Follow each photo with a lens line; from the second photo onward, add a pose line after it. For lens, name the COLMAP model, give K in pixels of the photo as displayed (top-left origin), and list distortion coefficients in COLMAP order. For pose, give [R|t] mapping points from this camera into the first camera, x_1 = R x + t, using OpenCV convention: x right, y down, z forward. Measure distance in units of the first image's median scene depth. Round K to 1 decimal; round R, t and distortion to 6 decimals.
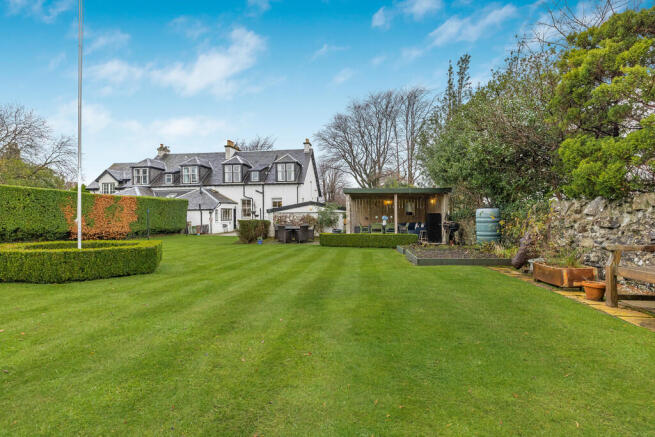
lens RADIAL K [[297.0, 0, 327.5], [0, 297.0, 218.5], [0, 0, 1]] dist [0.000646, 0.000053]
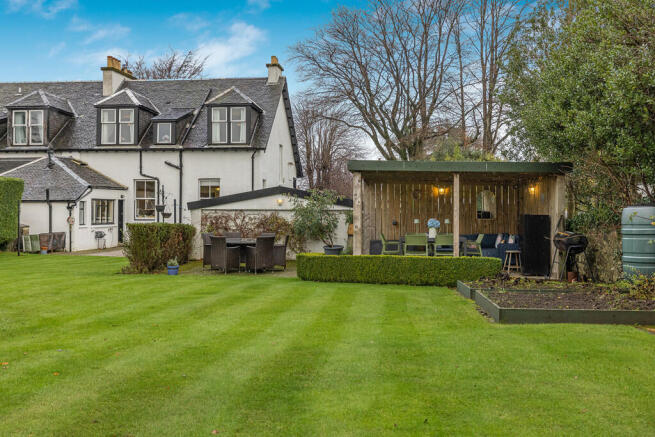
lens RADIAL K [[634.3, 0, 327.5], [0, 634.3, 218.5], [0, 0, 1]] dist [-0.004151, -0.002948]
pose [[0.999662, 0.013938, 0.021943, -0.001358], [-0.013787, 0.999881, -0.006981, -0.000208], [-0.022037, 0.006676, 0.999735, -0.026136]]
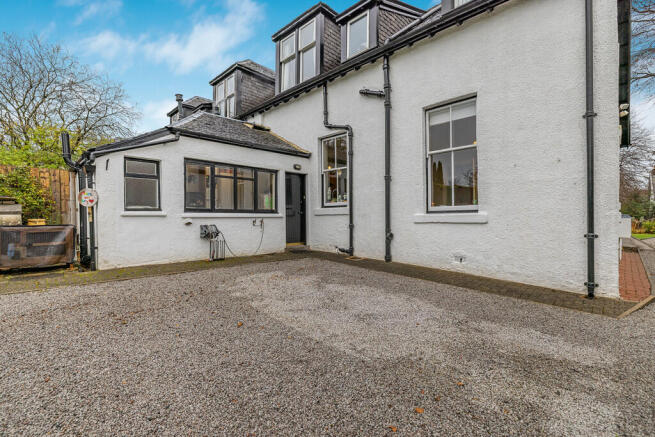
lens RADIAL K [[301.7, 0, 336.3], [0, 301.7, 219.9], [0, 0, 1]] dist [0.000427, 0.000018]
pose [[0.818697, 0.006228, -0.574192, -0.108710], [-0.008976, 0.999958, -0.001952, 0.011944], [0.574155, 0.006752, 0.818719, 0.748616]]
